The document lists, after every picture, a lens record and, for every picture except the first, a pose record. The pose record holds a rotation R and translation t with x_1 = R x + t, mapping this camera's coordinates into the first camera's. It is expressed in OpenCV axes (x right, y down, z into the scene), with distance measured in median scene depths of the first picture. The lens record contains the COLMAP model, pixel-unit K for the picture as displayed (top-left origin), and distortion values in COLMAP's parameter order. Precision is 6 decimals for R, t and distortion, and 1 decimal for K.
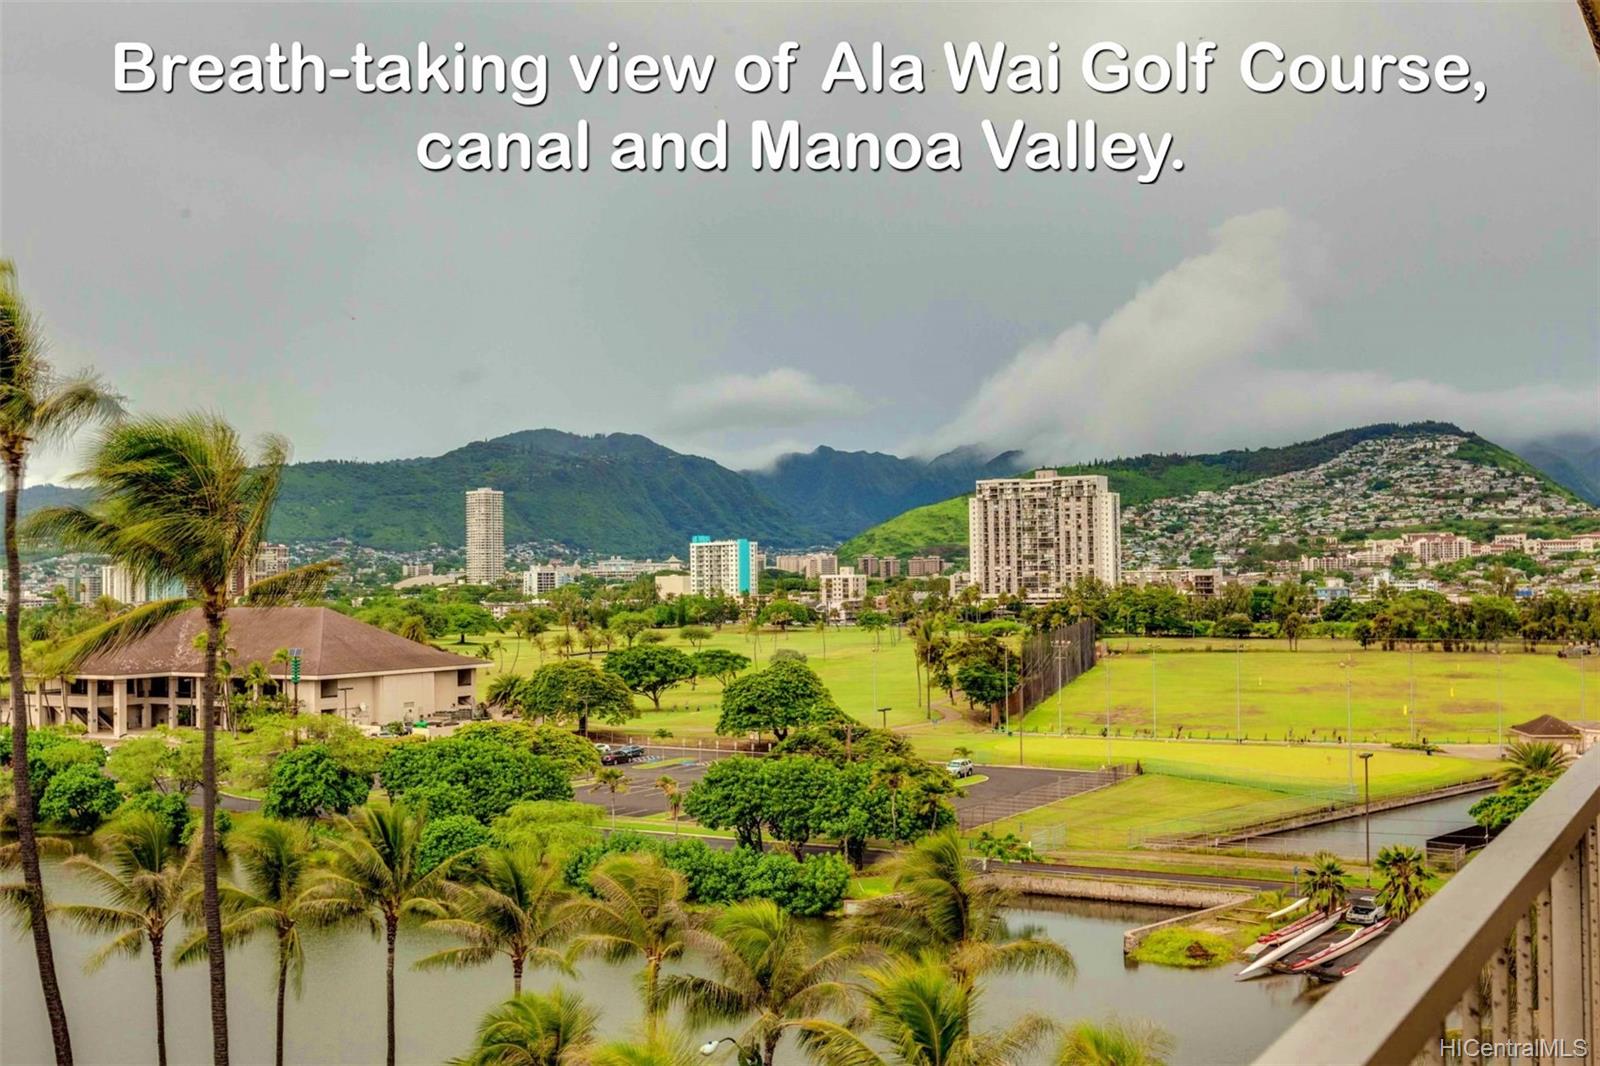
lens RADIAL K [[735.2, 0, 801.8], [0, 735.2, 575.6], [0, 0, 1]] dist [-0.000007, -0.000050]
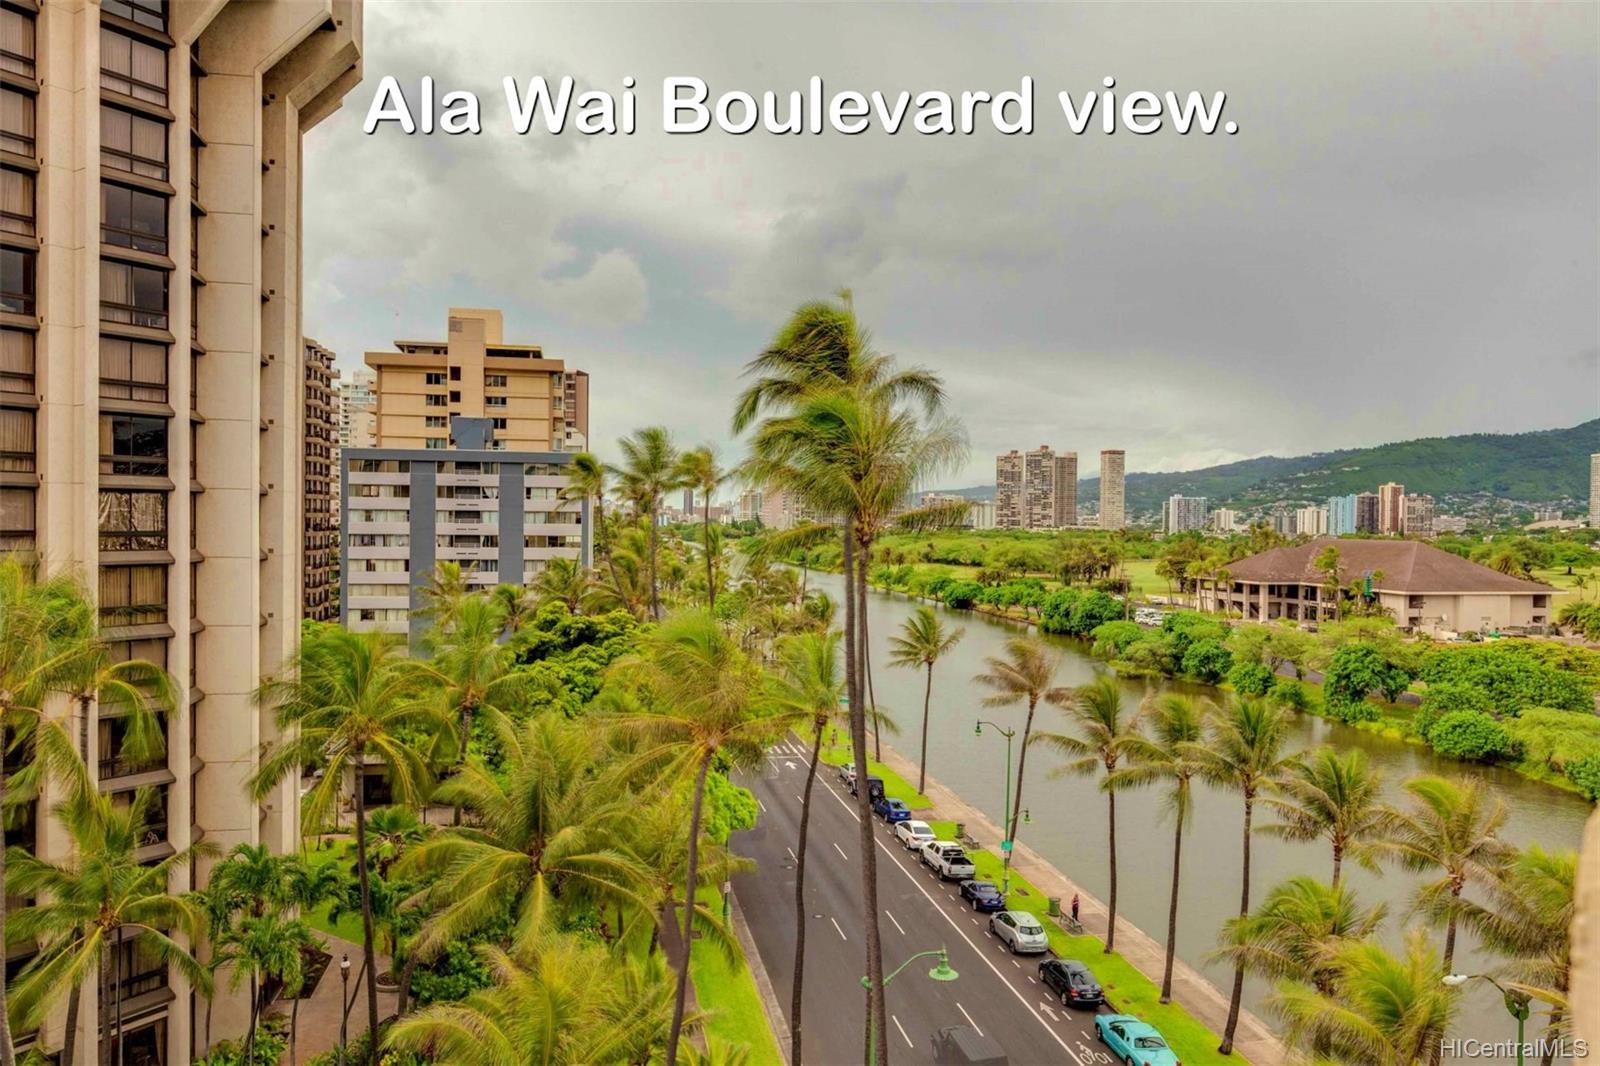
lens RADIAL K [[746.0, 0, 800.0], [0, 746.0, 533.0], [0, 0, 1]] dist [0.001988, 0.000055]
pose [[0.880136, 0.033473, -0.473539, -0.996701], [-0.020853, 0.999274, 0.031877, 0.007544], [0.474262, -0.018181, 0.880196, -0.744340]]
